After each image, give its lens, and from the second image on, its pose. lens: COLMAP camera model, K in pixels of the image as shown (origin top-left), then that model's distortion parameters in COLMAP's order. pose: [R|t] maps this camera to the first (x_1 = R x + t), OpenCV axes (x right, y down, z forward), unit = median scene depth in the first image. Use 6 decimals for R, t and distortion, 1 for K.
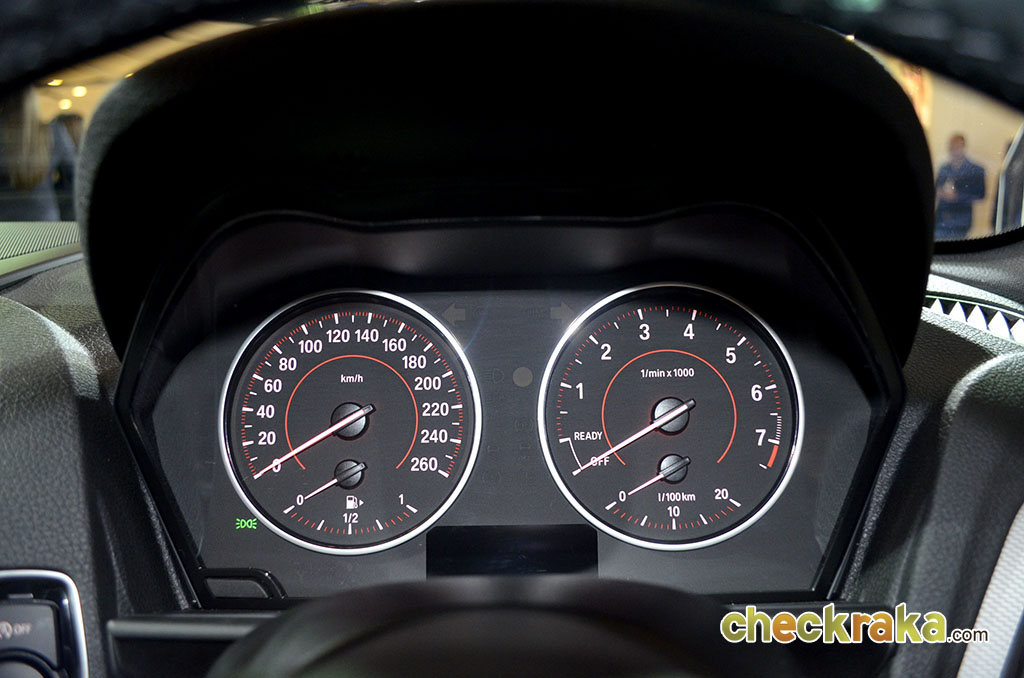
lens RADIAL K [[779.7, 0, 512.6], [0, 779.7, 339.2], [0, 0, 1]] dist [-0.069217, 0.001440]
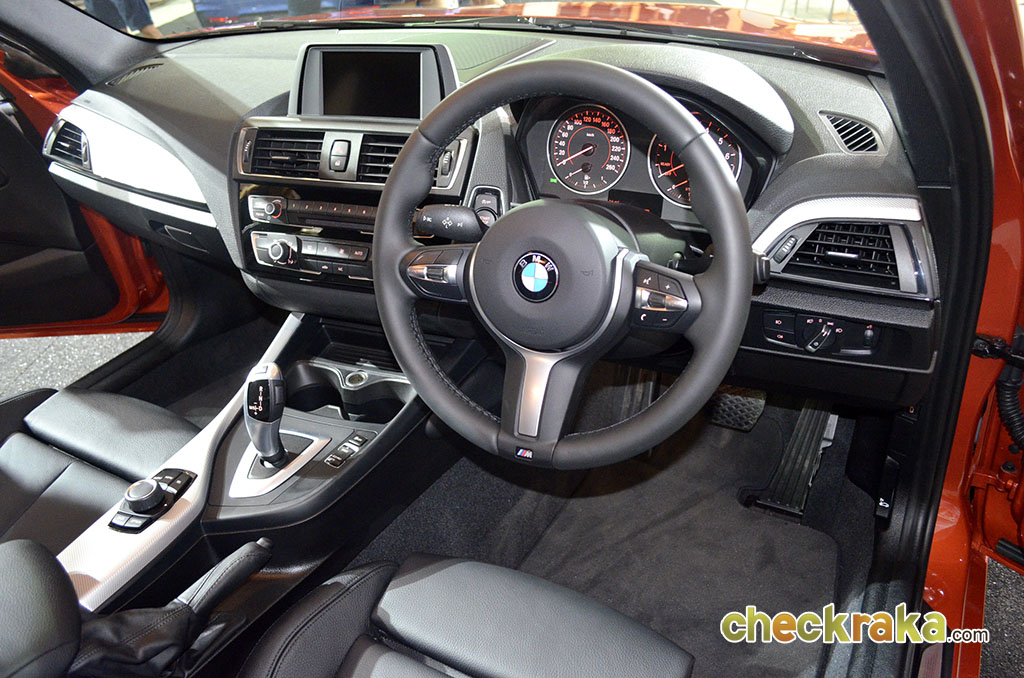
lens RADIAL K [[779.7, 0, 511.5], [0, 779.7, 339.6], [0, 0, 1]] dist [-0.069217, 0.001440]
pose [[0.892215, 0.204004, -0.402908, 0.862569], [-0.028783, 0.916031, 0.400074, -0.403390], [0.450692, -0.345355, 0.823168, -1.800821]]
